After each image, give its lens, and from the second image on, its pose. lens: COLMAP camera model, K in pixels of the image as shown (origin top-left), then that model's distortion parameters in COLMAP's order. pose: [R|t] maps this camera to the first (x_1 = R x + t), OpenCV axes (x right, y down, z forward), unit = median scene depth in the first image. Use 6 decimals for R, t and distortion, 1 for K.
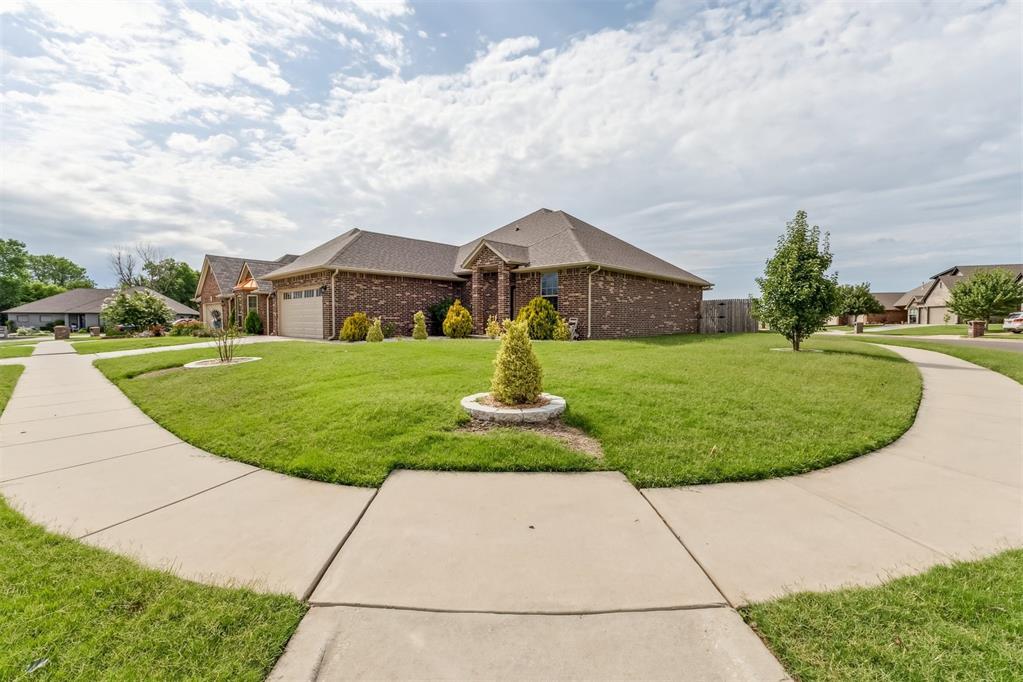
lens RADIAL K [[435.1, 0, 508.2], [0, 435.1, 349.0], [0, 0, 1]] dist [0.002436, 0.001738]
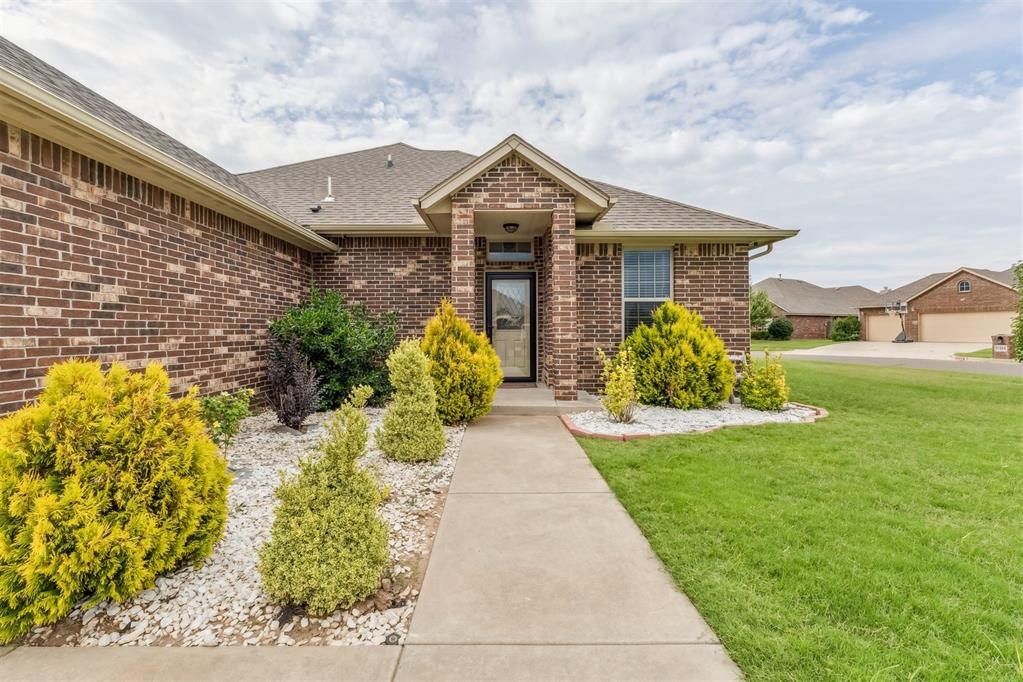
lens RADIAL K [[435.1, 0, 495.3], [0, 435.1, 327.7], [0, 0, 1]] dist [0.002436, 0.001738]
pose [[0.735004, 0.002430, 0.678058, -0.263382], [0.046194, 0.997491, -0.053649, -0.062927], [-0.676487, 0.070755, 0.733047, 0.638324]]
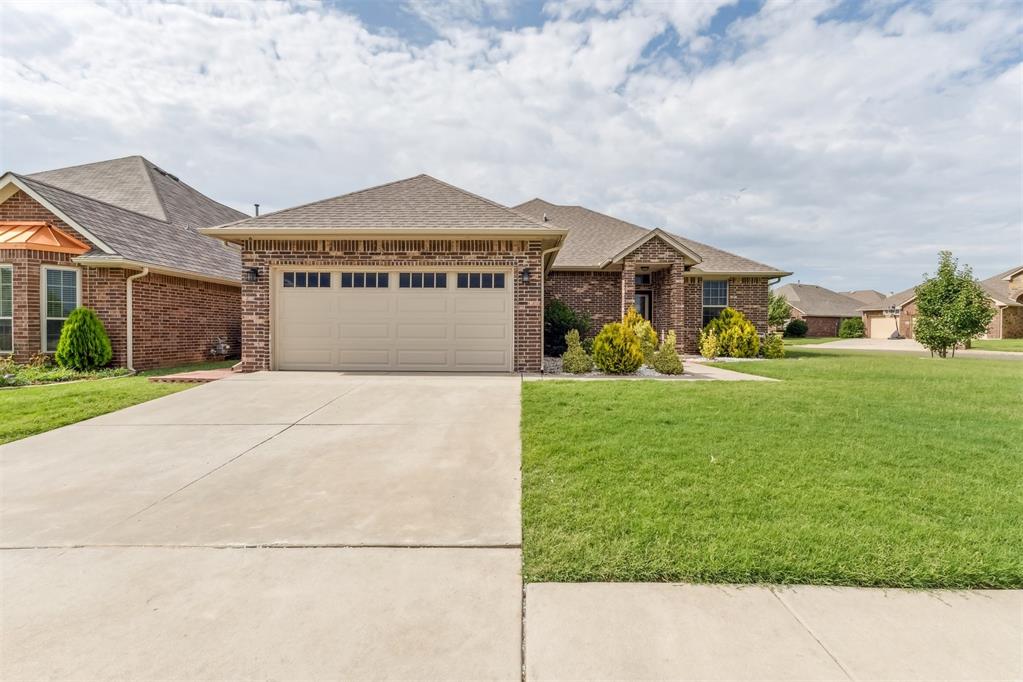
lens RADIAL K [[435.1, 0, 513.3], [0, 435.1, 336.4], [0, 0, 1]] dist [0.002436, 0.001738]
pose [[0.739787, -0.005704, 0.672816, -0.636804], [0.037614, 0.998751, -0.032892, -0.040462], [-0.671788, 0.049641, 0.739078, 0.519123]]
